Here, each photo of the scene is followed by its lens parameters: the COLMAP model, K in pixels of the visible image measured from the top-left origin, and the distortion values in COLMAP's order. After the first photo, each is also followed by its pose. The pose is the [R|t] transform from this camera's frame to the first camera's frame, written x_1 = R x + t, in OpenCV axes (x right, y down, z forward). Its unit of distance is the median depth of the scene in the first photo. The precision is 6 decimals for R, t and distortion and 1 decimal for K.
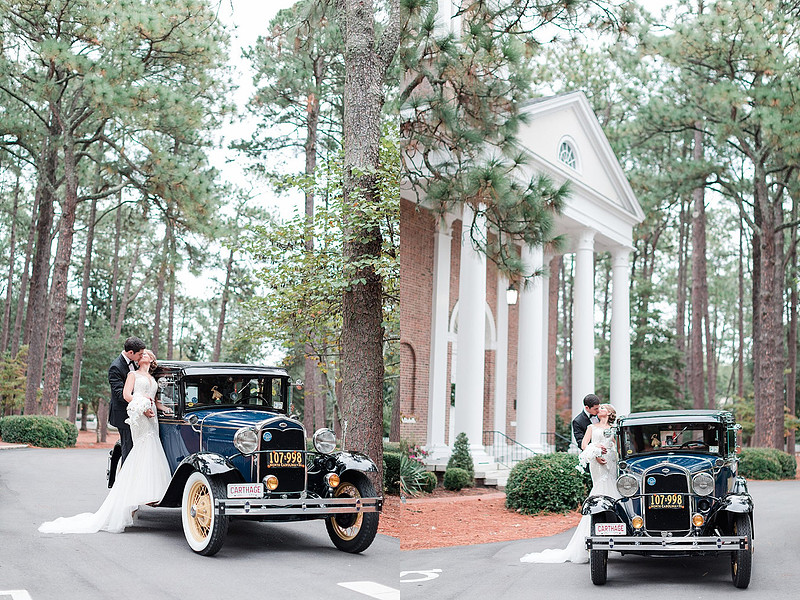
lens RADIAL K [[1553.9, 0, 400.9], [0, 1553.9, 299.9], [0, 0, 1]] dist [0.020166, 0.000000]
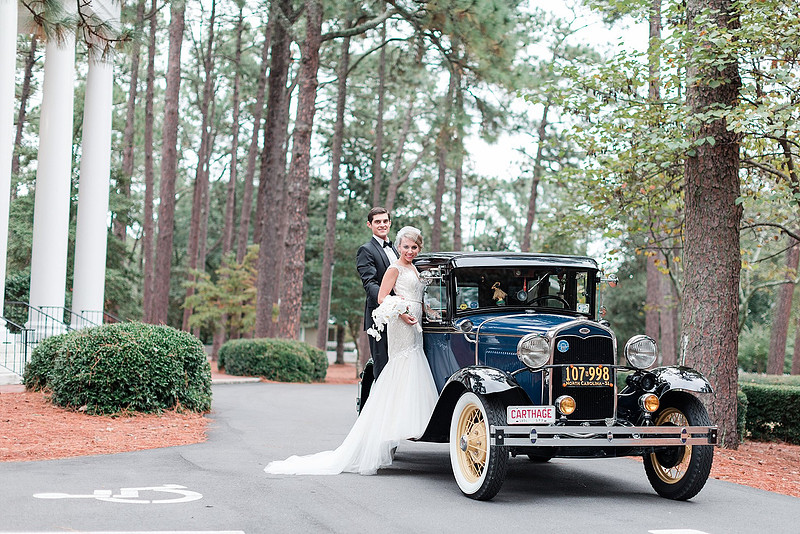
lens RADIAL K [[1641.6, 0, 399.3], [0, 1641.6, 267.3], [0, 0, 1]] dist [-0.003385, 0.000000]
pose [[0.995276, -0.004157, -0.096999, -0.100843], [0.014668, 0.994054, 0.107899, -0.040620], [0.095974, -0.108812, 0.989418, 0.253828]]
